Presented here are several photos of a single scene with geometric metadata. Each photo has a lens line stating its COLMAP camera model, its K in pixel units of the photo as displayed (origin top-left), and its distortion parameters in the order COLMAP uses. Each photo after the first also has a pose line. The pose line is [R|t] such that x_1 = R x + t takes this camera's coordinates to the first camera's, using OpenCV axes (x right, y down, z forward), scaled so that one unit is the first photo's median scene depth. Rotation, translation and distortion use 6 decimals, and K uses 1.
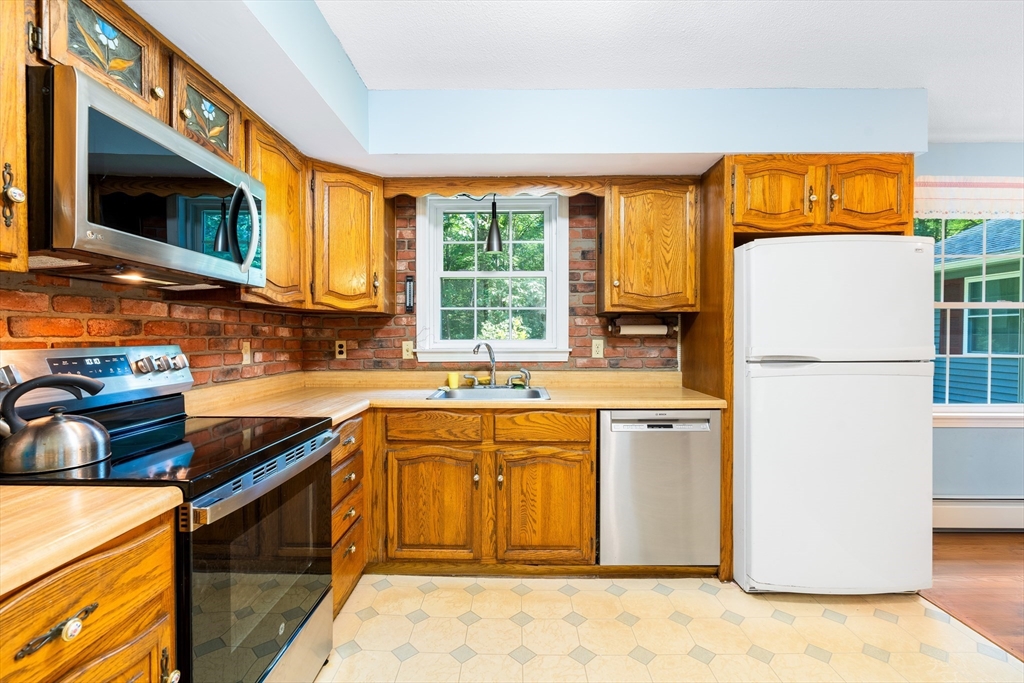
lens RADIAL K [[460.0, 0, 508.5], [0, 460.0, 340.9], [0, 0, 1]] dist [-0.006121, 0.001818]
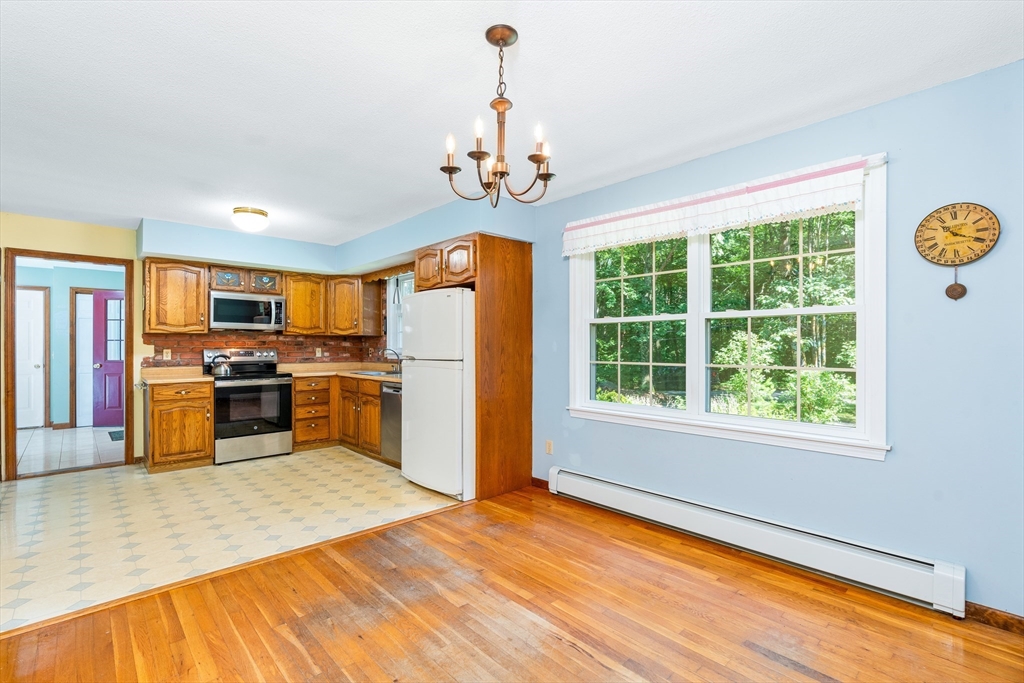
lens RADIAL K [[460.0, 0, 509.1], [0, 460.0, 346.3], [0, 0, 1]] dist [-0.006121, 0.001818]
pose [[0.690287, 0.000317, -0.723535, 2.207992], [-0.008496, 0.999935, -0.007667, 0.002788], [0.723486, 0.011440, 0.690245, -0.029384]]
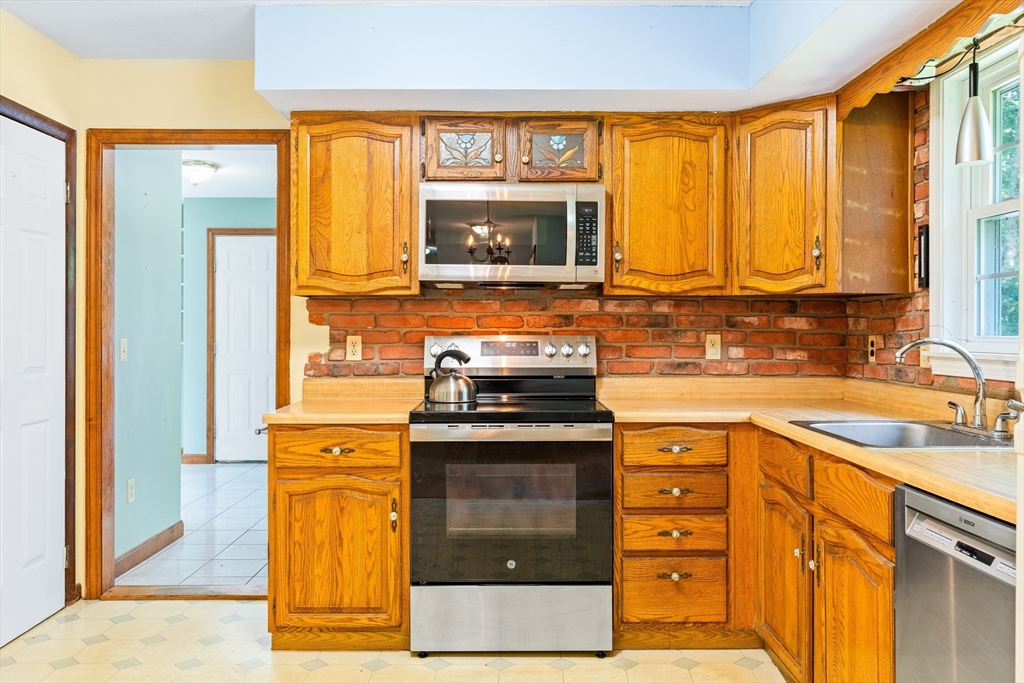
lens RADIAL K [[808.4, 0, 499.0], [0, 808.4, 325.2], [0, 0, 1]] dist [-0.003126, 0.006013]
pose [[0.005059, -0.004327, -0.999978, 1.075063], [-0.013637, 0.999897, -0.004396, -0.003575], [0.999894, 0.013659, 0.004999, 0.604654]]
